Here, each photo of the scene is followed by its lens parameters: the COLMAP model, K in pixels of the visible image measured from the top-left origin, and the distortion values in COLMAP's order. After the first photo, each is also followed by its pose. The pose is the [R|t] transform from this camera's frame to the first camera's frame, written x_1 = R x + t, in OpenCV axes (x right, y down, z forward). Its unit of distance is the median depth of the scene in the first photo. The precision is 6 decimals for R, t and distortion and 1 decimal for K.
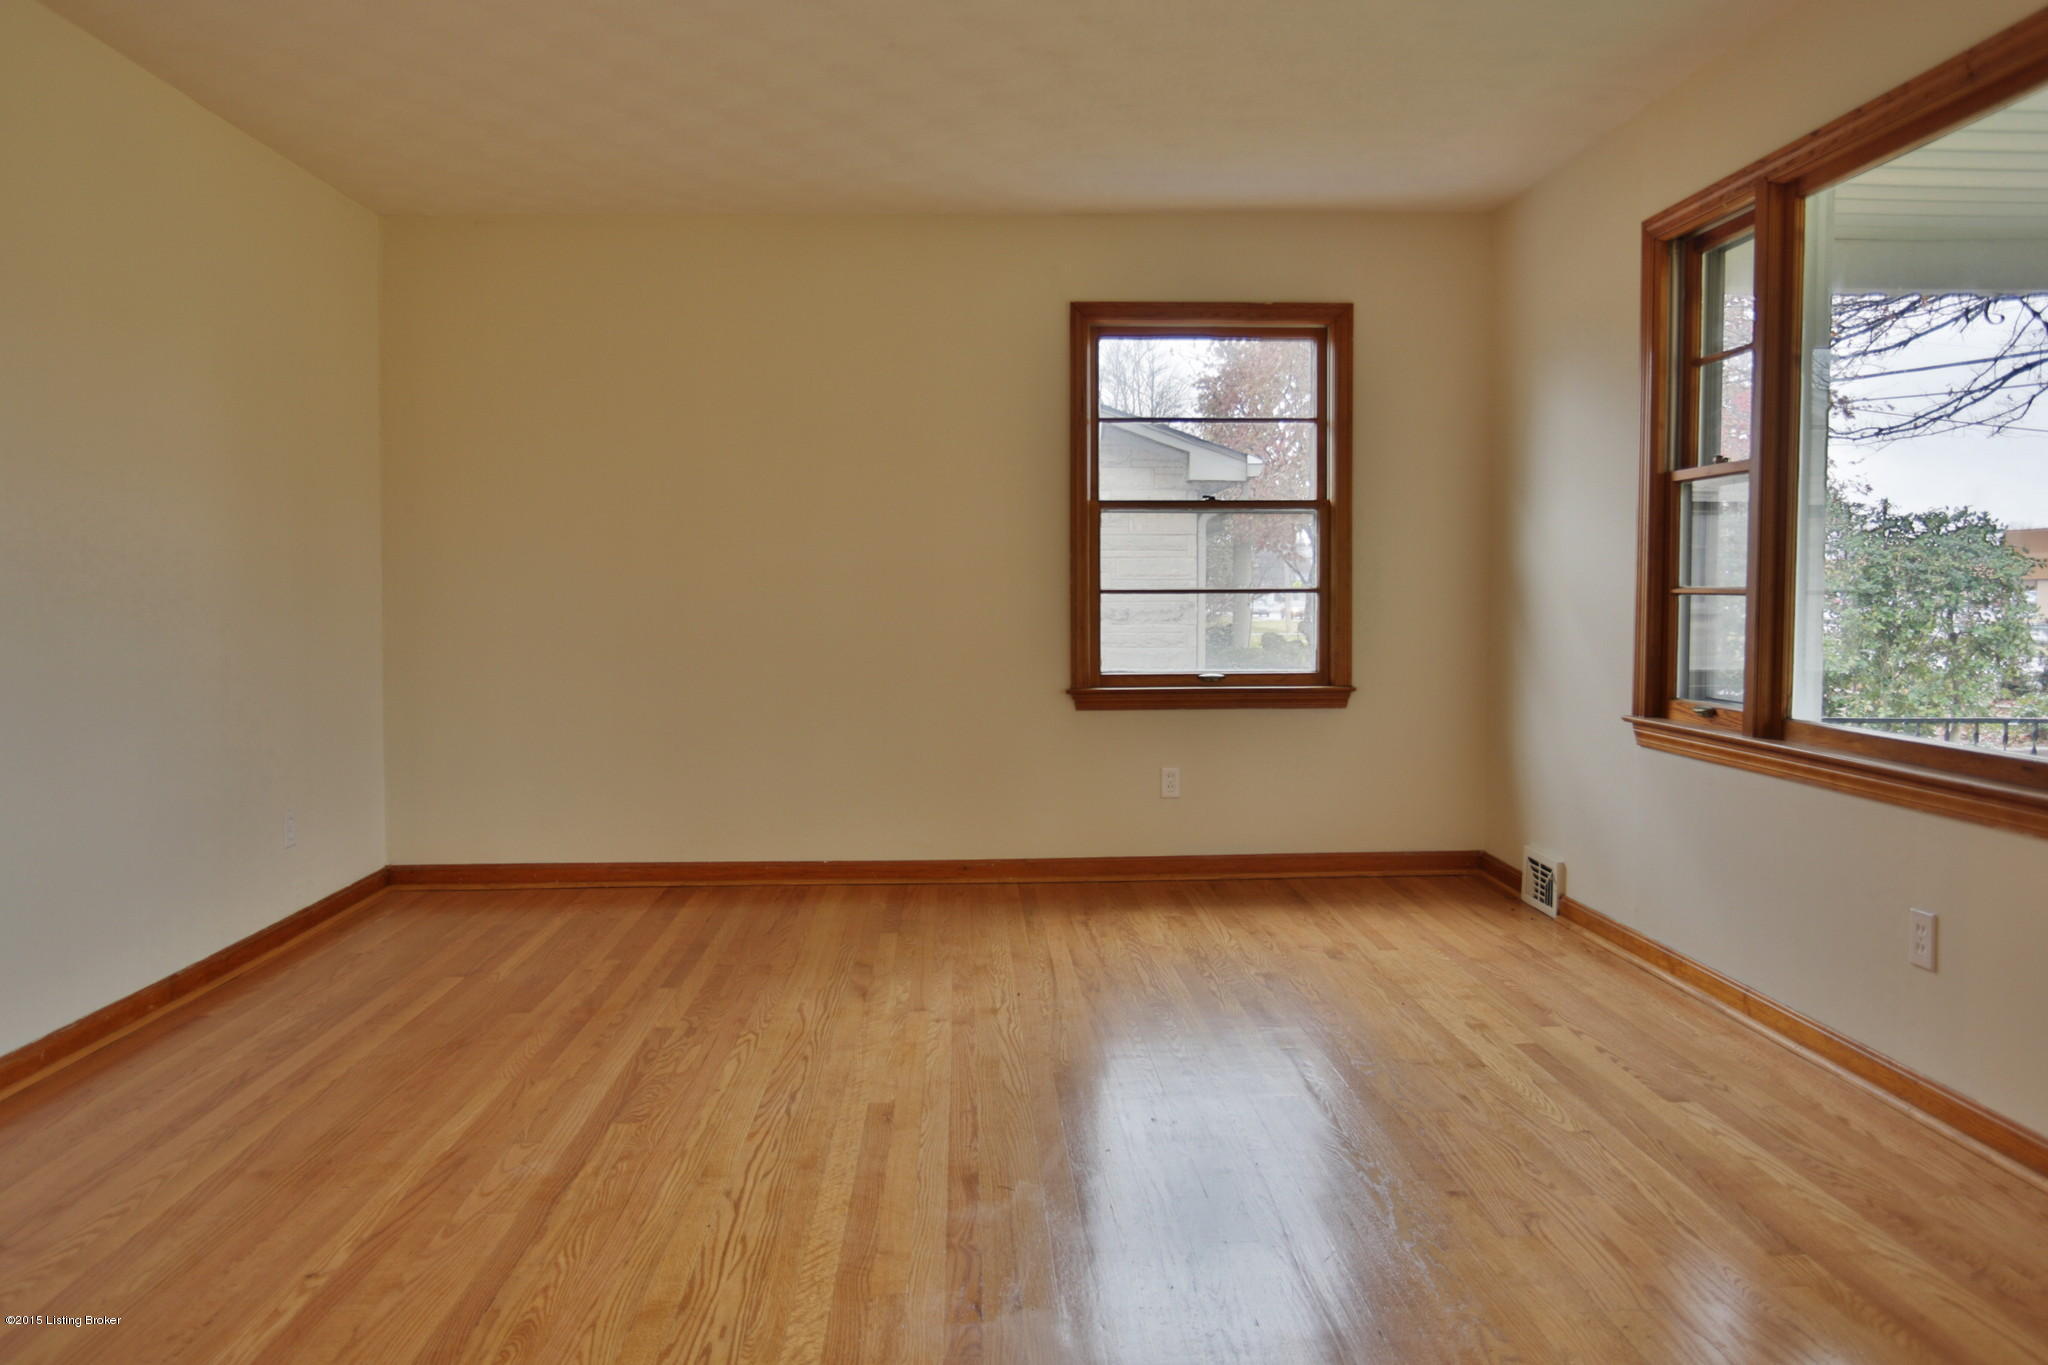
lens RADIAL K [[1767.1, 0, 1024.0], [0, 1767.1, 682.5], [0, 0, 1]] dist [-0.115444, 0.163118]
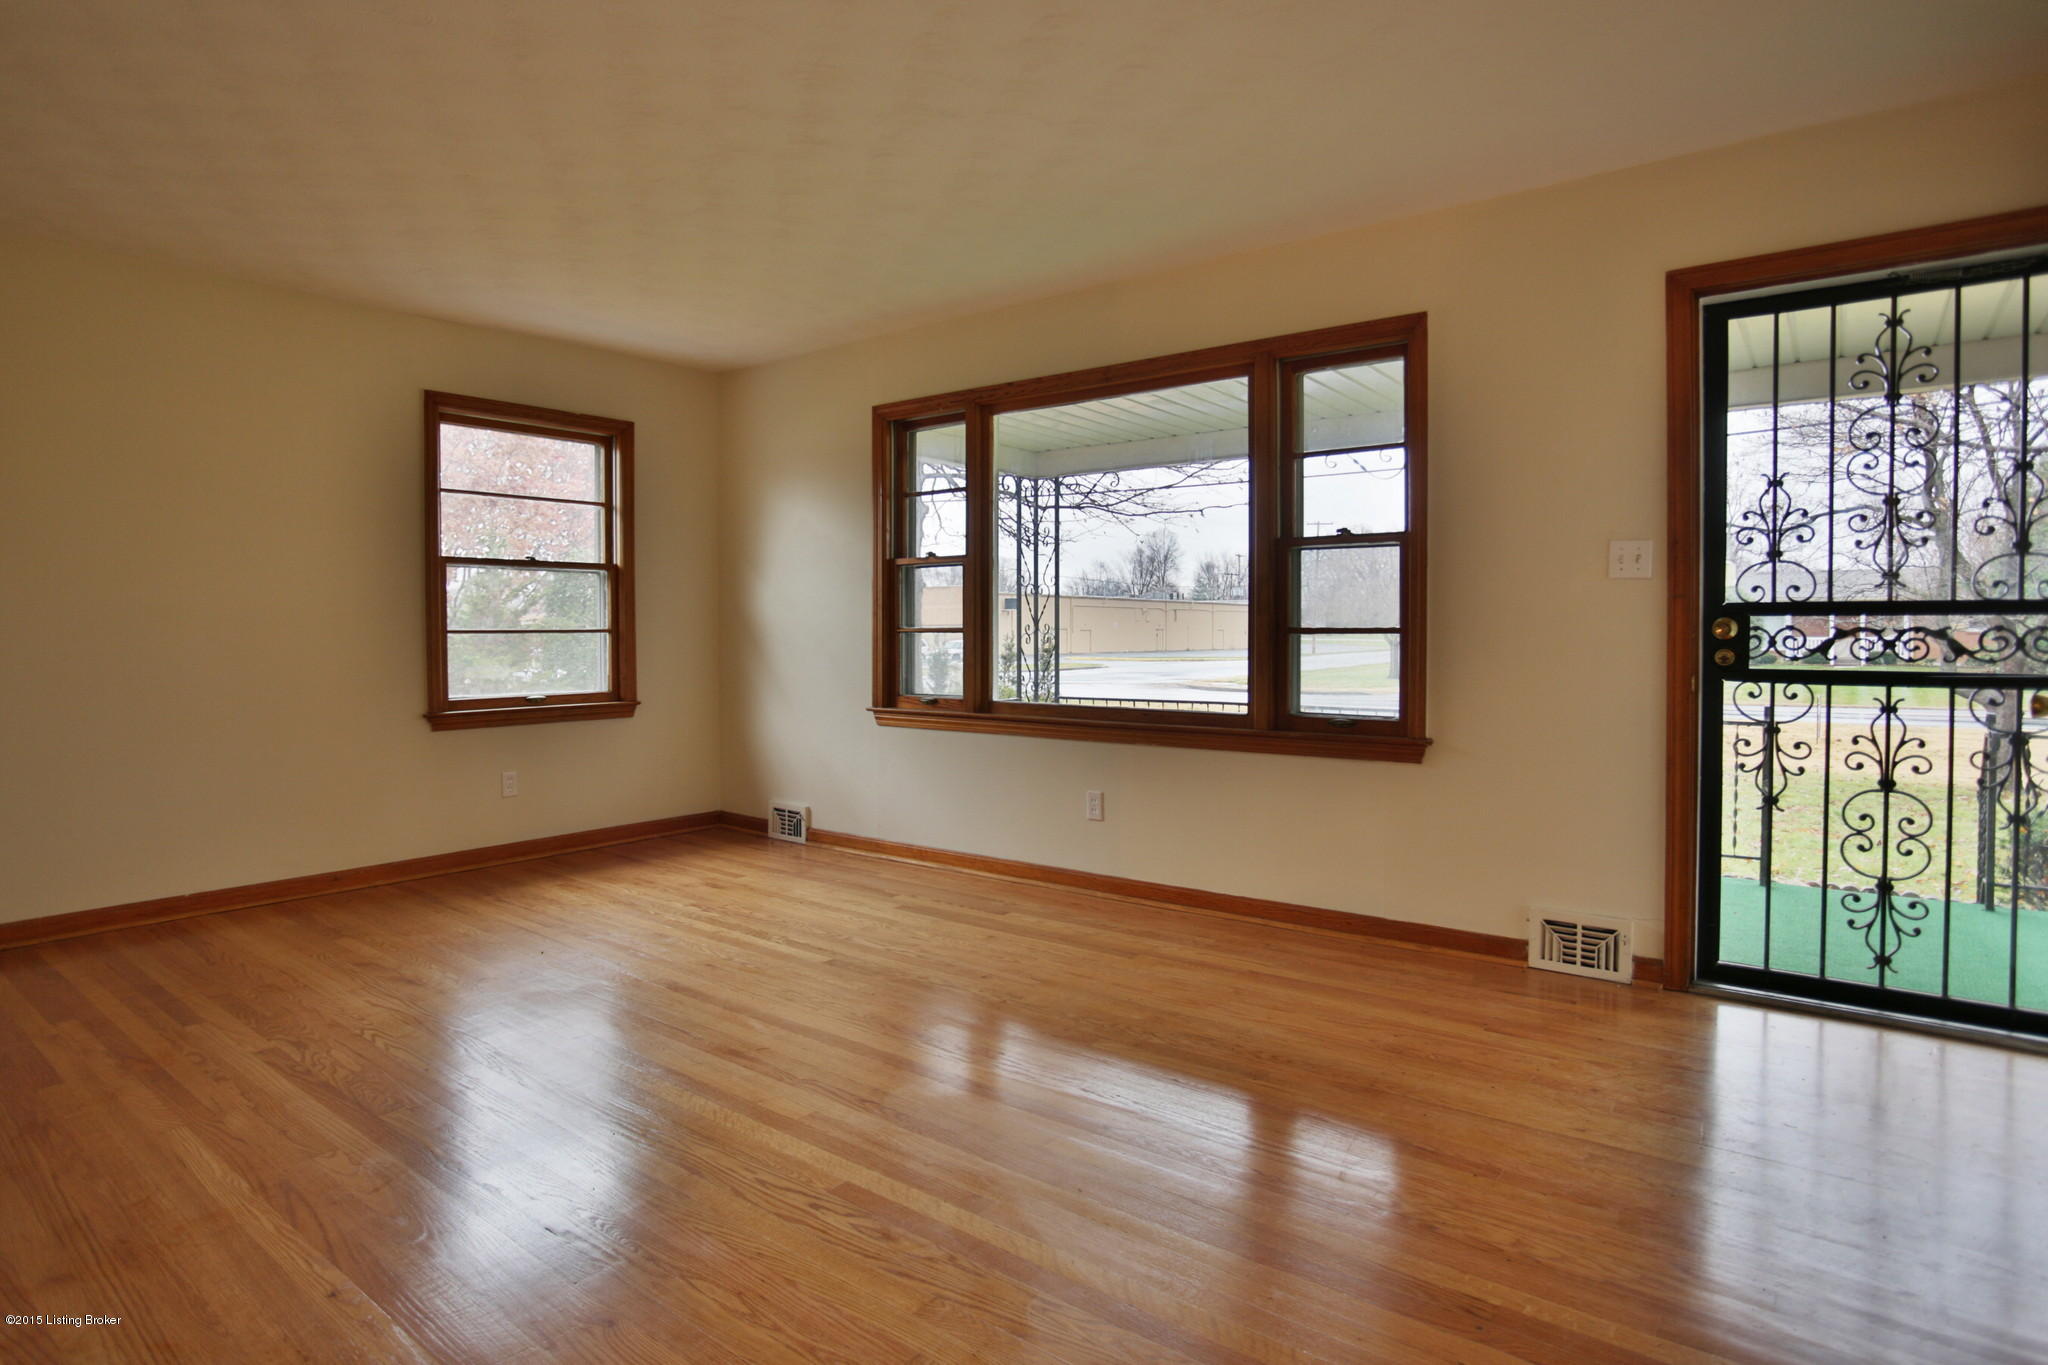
lens RADIAL K [[1767.1, 0, 1024.0], [0, 1767.1, 682.5], [0, 0, 1]] dist [-0.115444, 0.163118]
pose [[0.435956, -0.025805, 0.899598, -0.912030], [0.044712, 0.998975, 0.006987, -0.008189], [-0.898856, 0.037176, 0.436664, 0.131162]]
